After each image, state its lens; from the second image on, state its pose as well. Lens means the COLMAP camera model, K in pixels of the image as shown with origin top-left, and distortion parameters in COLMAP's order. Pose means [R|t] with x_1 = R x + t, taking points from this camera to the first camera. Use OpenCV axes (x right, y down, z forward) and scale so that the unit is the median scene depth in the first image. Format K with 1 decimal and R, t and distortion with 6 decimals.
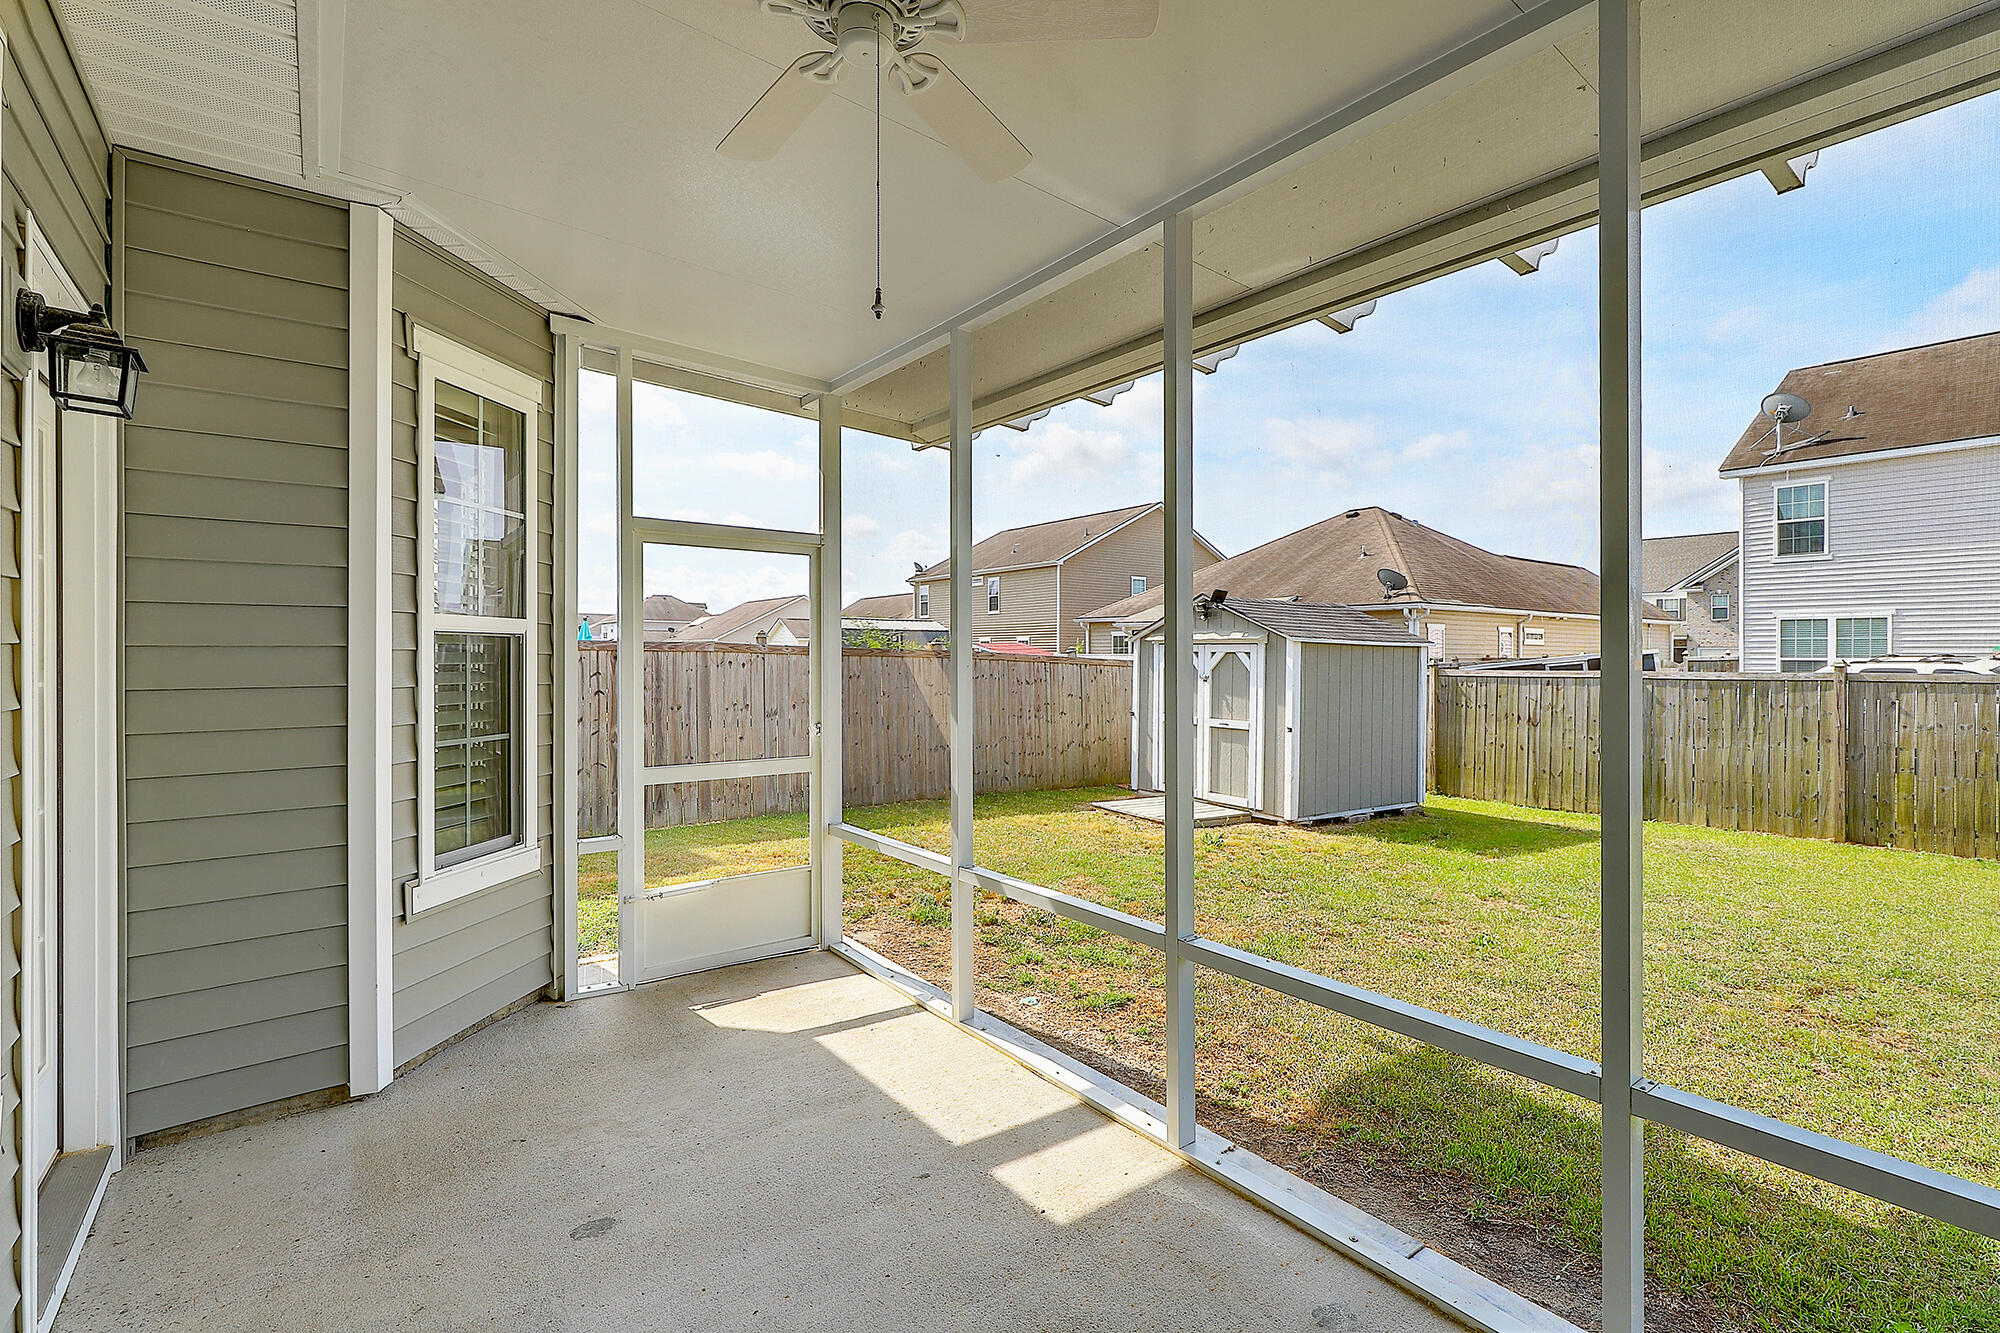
lens RADIAL K [[901.4, 0, 1008.4], [0, 901.4, 663.4], [0, 0, 1]] dist [0.000491, 0.001084]
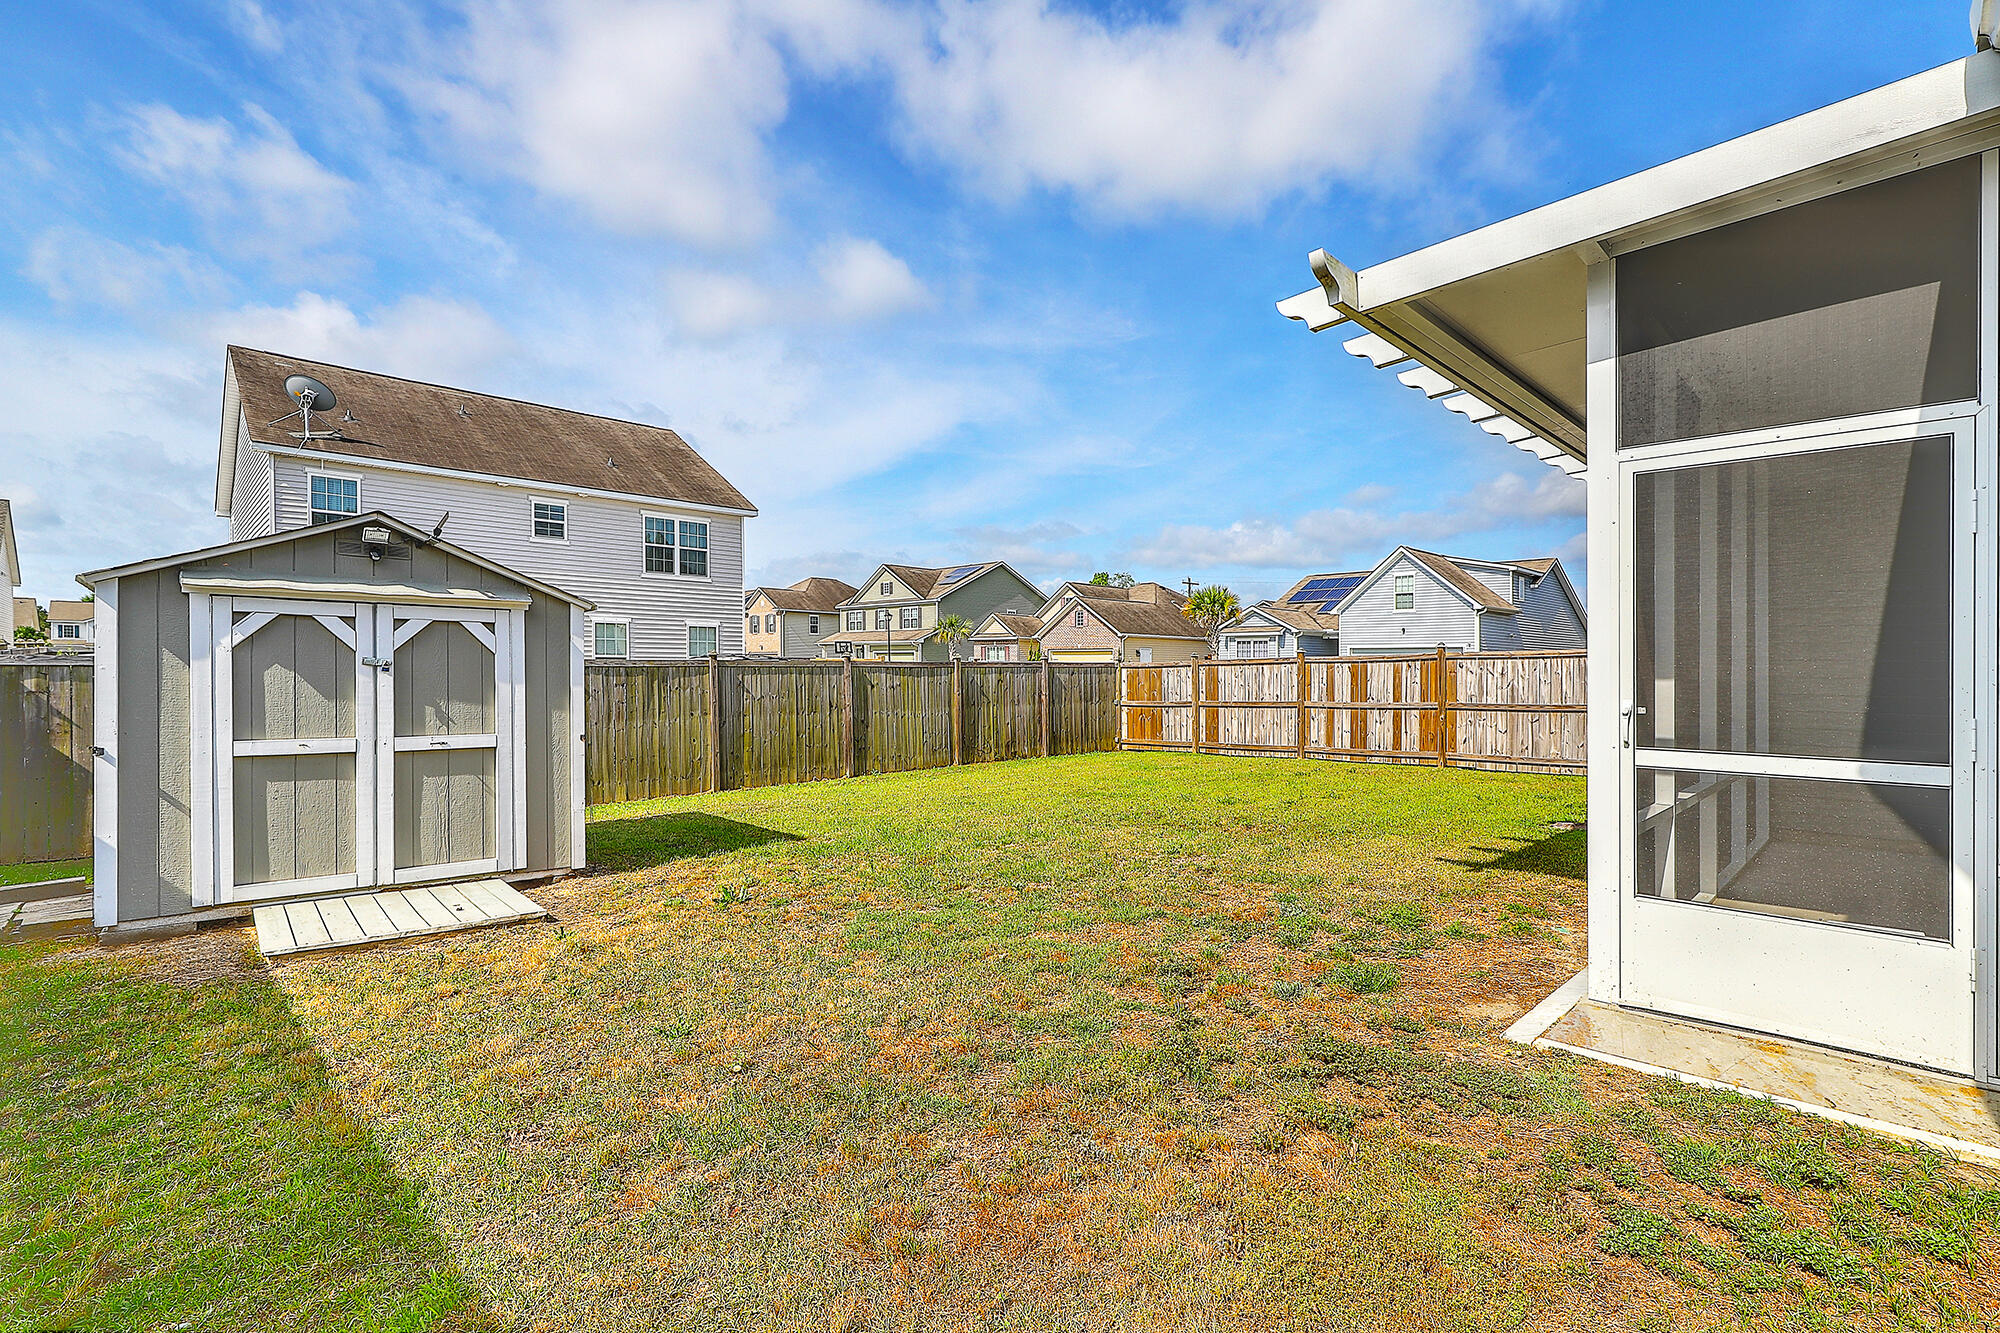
lens RADIAL K [[901.4, 0, 1010.4], [0, 901.4, 671.5], [0, 0, 1]] dist [0.000491, 0.001084]
pose [[-0.141115, -0.008105, 0.989960, -0.387193], [-0.001358, 0.999967, 0.007994, 0.014995], [-0.989992, -0.000216, -0.141121, 0.711872]]
